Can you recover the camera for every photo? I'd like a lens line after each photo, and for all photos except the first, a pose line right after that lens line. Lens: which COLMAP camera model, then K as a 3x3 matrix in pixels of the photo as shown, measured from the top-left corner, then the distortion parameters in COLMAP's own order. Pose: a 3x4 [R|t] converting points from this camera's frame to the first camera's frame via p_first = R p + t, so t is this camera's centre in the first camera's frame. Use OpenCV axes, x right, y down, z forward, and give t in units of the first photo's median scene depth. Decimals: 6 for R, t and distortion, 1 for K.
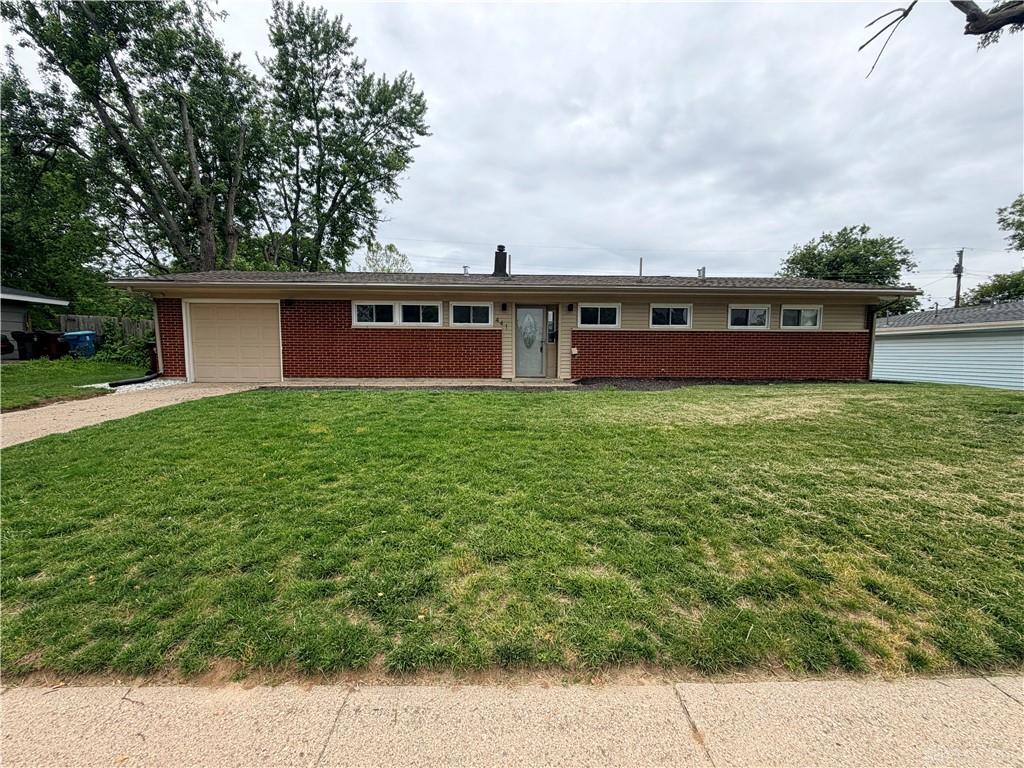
lens RADIAL K [[406.6, 0, 510.2], [0, 406.6, 385.2], [0, 0, 1]] dist [0.000085, -0.000143]
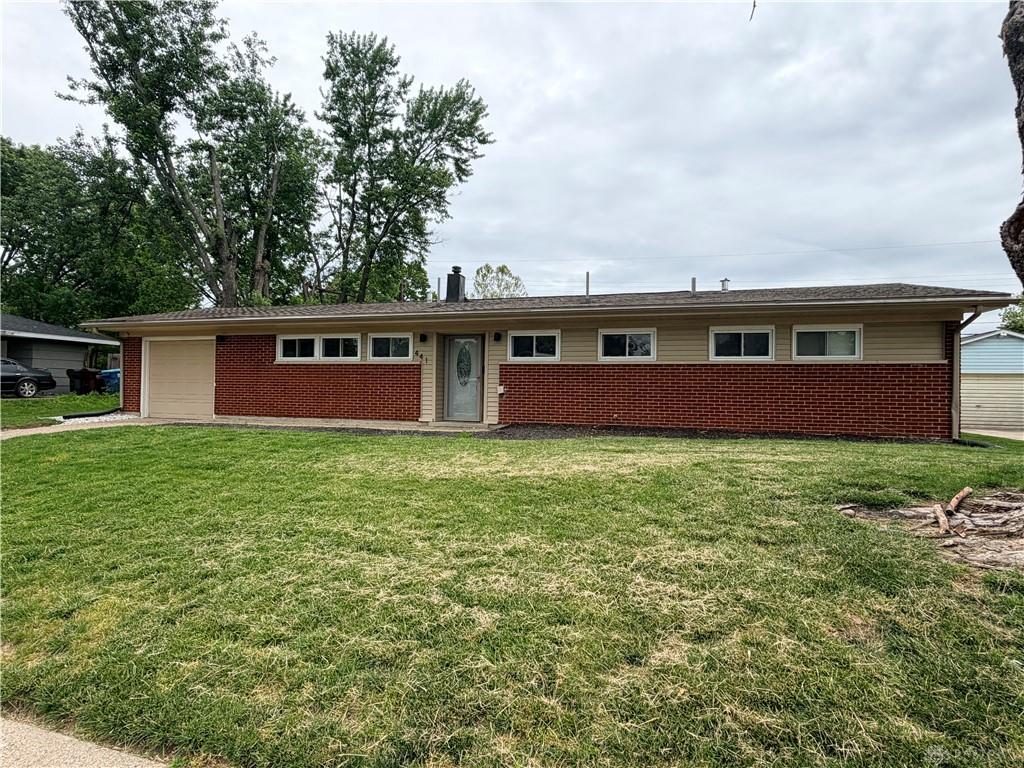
lens RADIAL K [[522.9, 0, 512.0], [0, 522.9, 384.0], [0, 0, 1]] dist [0.002508, 0.001032]
pose [[0.952602, 0.003730, -0.304197, 0.362041], [-0.034130, 0.994922, -0.094681, 0.001352], [0.302299, 0.100576, 0.947892, 0.016801]]
